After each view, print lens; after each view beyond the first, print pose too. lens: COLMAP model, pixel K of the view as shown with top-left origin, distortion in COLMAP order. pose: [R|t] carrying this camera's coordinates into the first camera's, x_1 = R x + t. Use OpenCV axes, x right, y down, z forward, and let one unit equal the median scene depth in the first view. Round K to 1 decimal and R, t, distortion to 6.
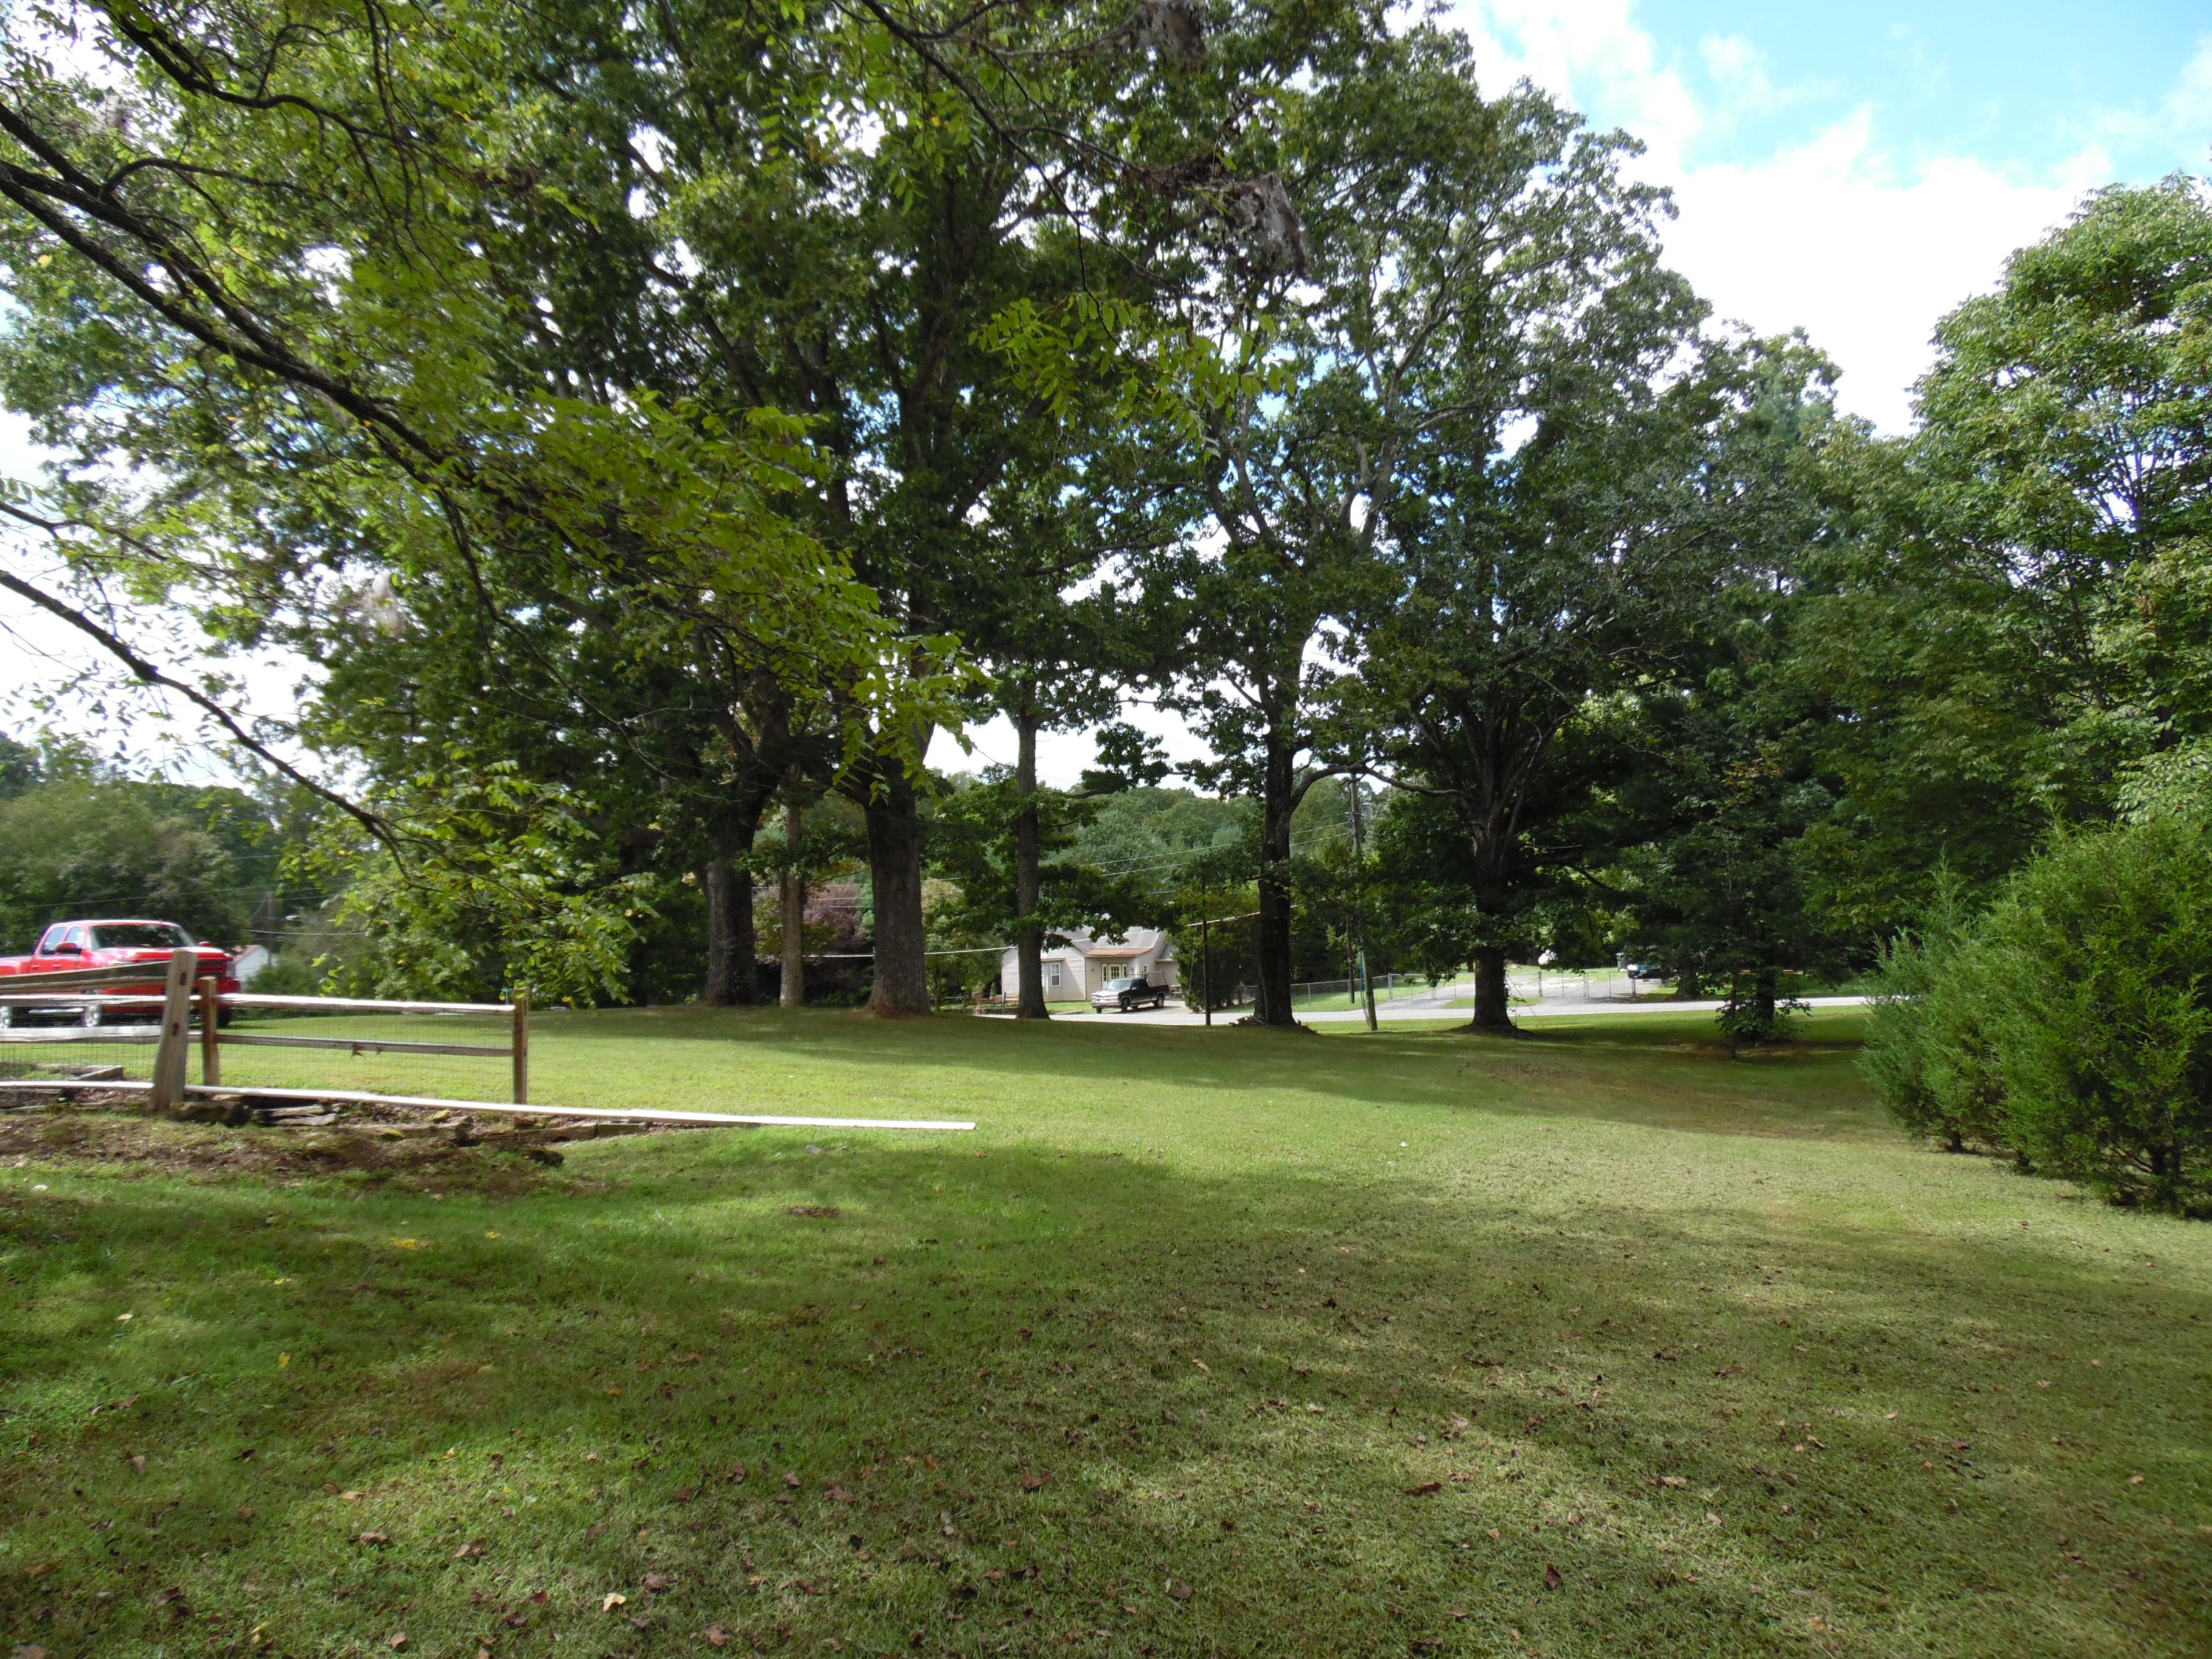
lens RADIAL K [[1657.4, 0, 1106.0], [0, 1657.4, 817.7], [0, 0, 1]] dist [-0.047906, 0.094162]
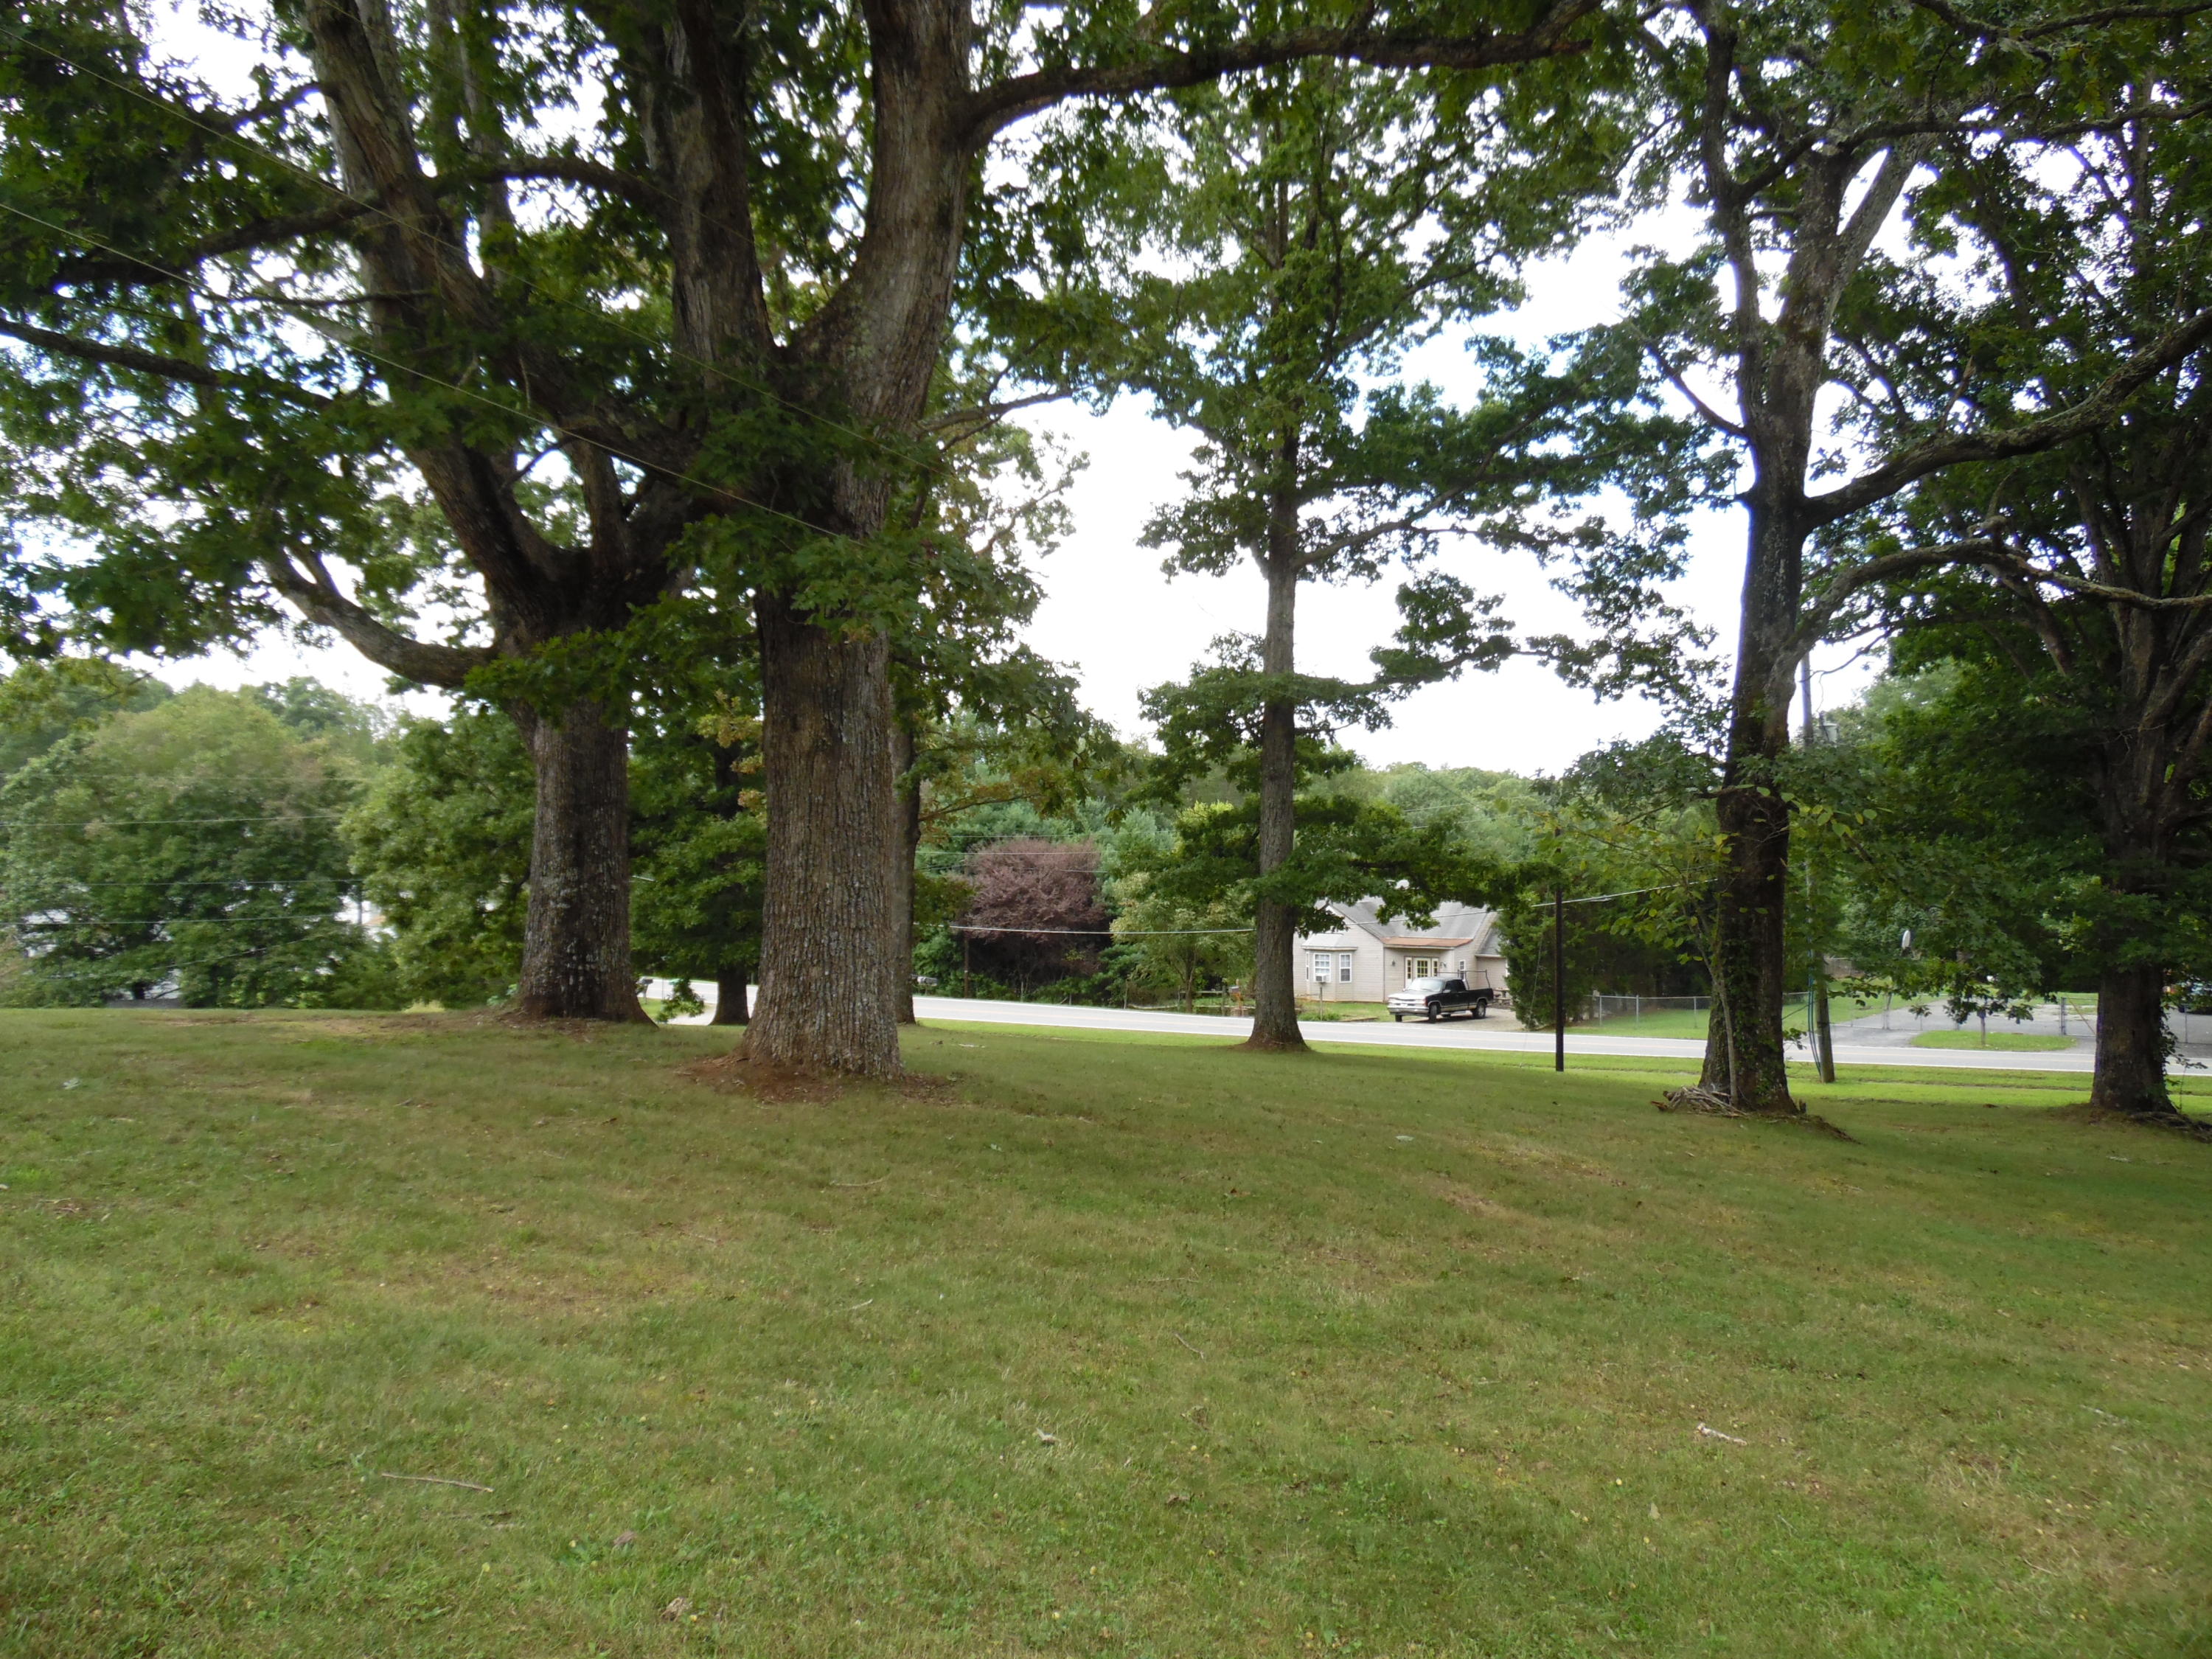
lens RADIAL K [[1657.4, 0, 1106.0], [0, 1657.4, 817.7], [0, 0, 1]] dist [-0.047906, 0.094162]
pose [[0.981667, 0.029556, -0.188299, 0.006717], [-0.027679, 0.999538, 0.012589, 0.029990], [0.188584, -0.007147, 0.982031, 0.368972]]
